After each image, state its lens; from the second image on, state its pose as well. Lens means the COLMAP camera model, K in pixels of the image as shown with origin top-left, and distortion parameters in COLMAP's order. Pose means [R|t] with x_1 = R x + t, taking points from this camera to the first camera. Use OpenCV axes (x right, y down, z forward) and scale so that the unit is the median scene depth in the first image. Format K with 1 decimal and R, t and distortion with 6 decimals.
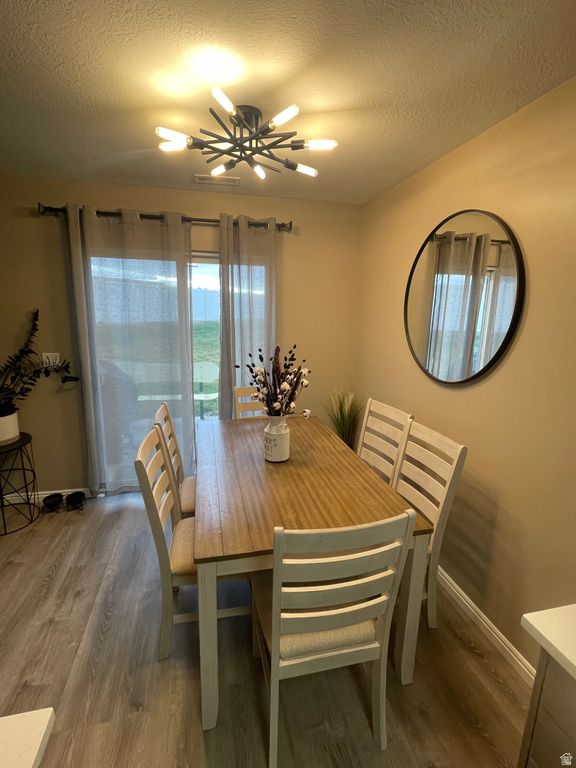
lens RADIAL K [[360.7, 0, 285.2], [0, 360.7, 380.6], [0, 0, 1]] dist [-0.004607, -0.000512]
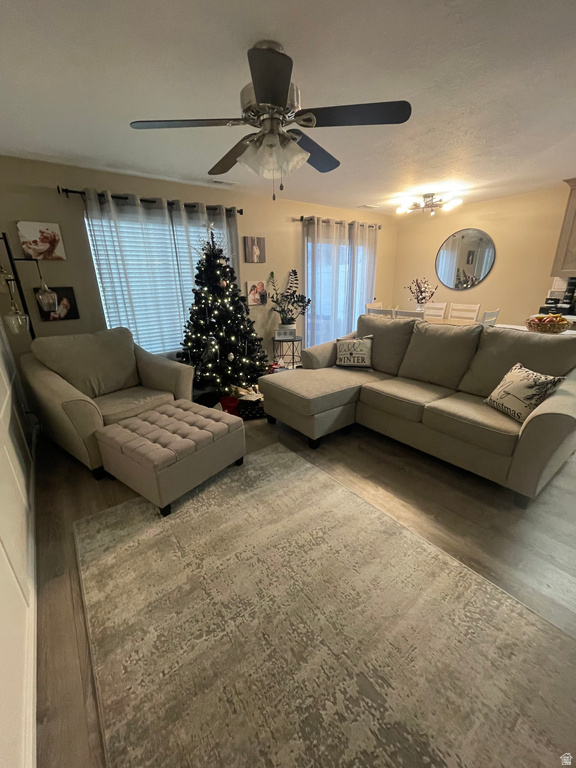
lens RADIAL K [[309.4, 0, 286.5], [0, 309.4, 384.4], [0, 0, 1]] dist [-0.003123, -0.000467]
pose [[0.912494, -0.172249, 0.371059, -1.498578], [0.123751, 0.980764, 0.150955, 0.172002], [-0.389924, -0.091826, 0.916257, -0.650895]]
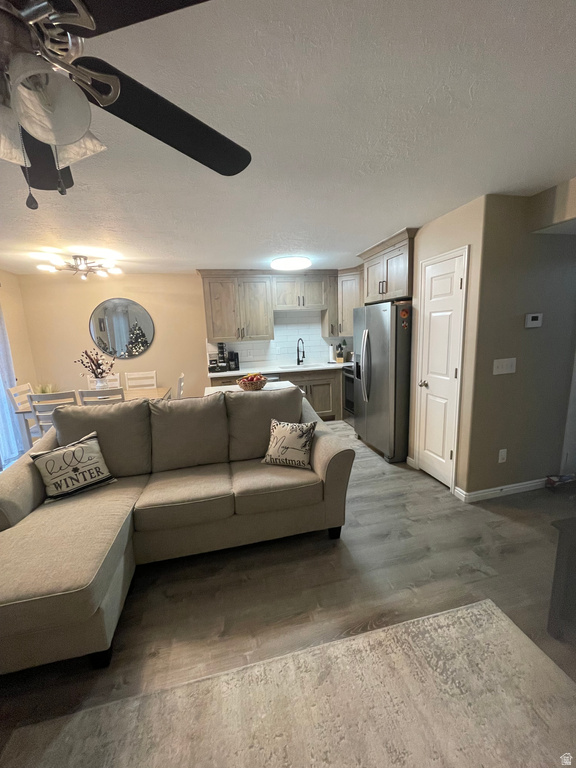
lens RADIAL K [[309.4, 0, 287.4], [0, 309.4, 383.9], [0, 0, 1]] dist [-0.003123, -0.000467]
pose [[0.002700, -0.196468, 0.980507, -1.512939], [0.241611, 0.951589, 0.190008, 0.037908], [-0.970370, 0.236388, 0.050038, -0.207456]]
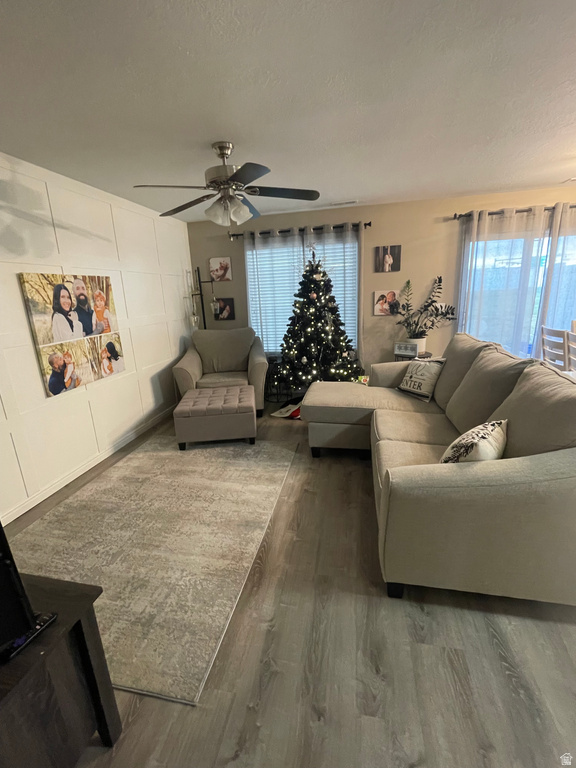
lens RADIAL K [[346.3, 0, 287.5], [0, 346.3, 384.1], [0, 0, 1]] dist [-0.003138, -0.000601]
pose [[0.905383, 0.046393, -0.422054, -0.631666], [-0.019207, 0.997470, 0.068441, 0.225048], [0.424162, -0.053859, 0.903983, -0.861719]]
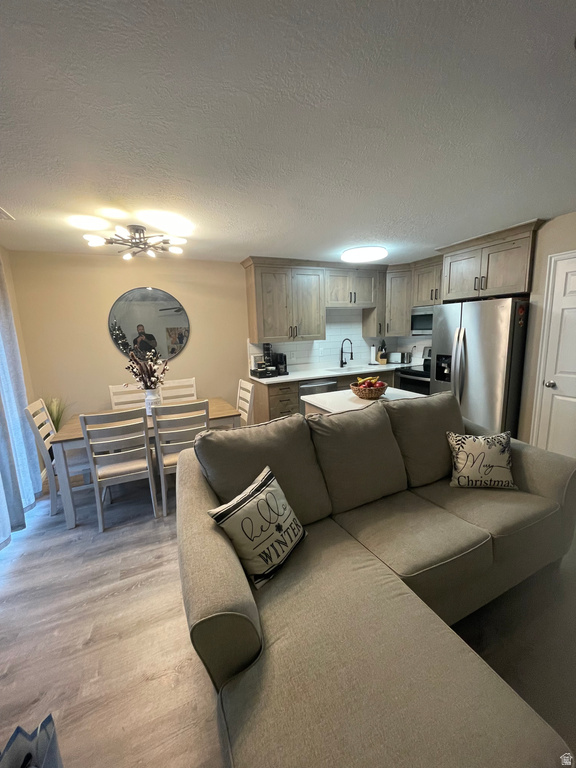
lens RADIAL K [[309.4, 0, 287.0], [0, 309.4, 384.4], [0, 0, 1]] dist [-0.003123, -0.000467]
pose [[-0.195579, -0.187621, 0.962573, -1.241510], [0.229301, 0.945573, 0.230897, -0.093025], [-0.953504, 0.265877, -0.141912, 0.432227]]
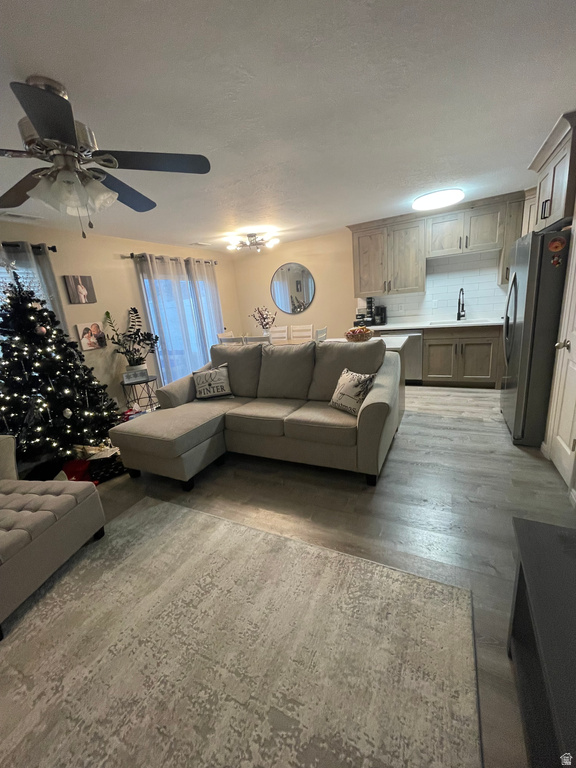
lens RADIAL K [[309.4, 0, 286.7], [0, 309.4, 384.4], [0, 0, 1]] dist [-0.003123, -0.000467]
pose [[0.636483, -0.279002, 0.719060, -1.475286], [0.260439, 0.955268, 0.140123, 0.176873], [-0.725989, 0.098086, 0.680675, -0.675363]]
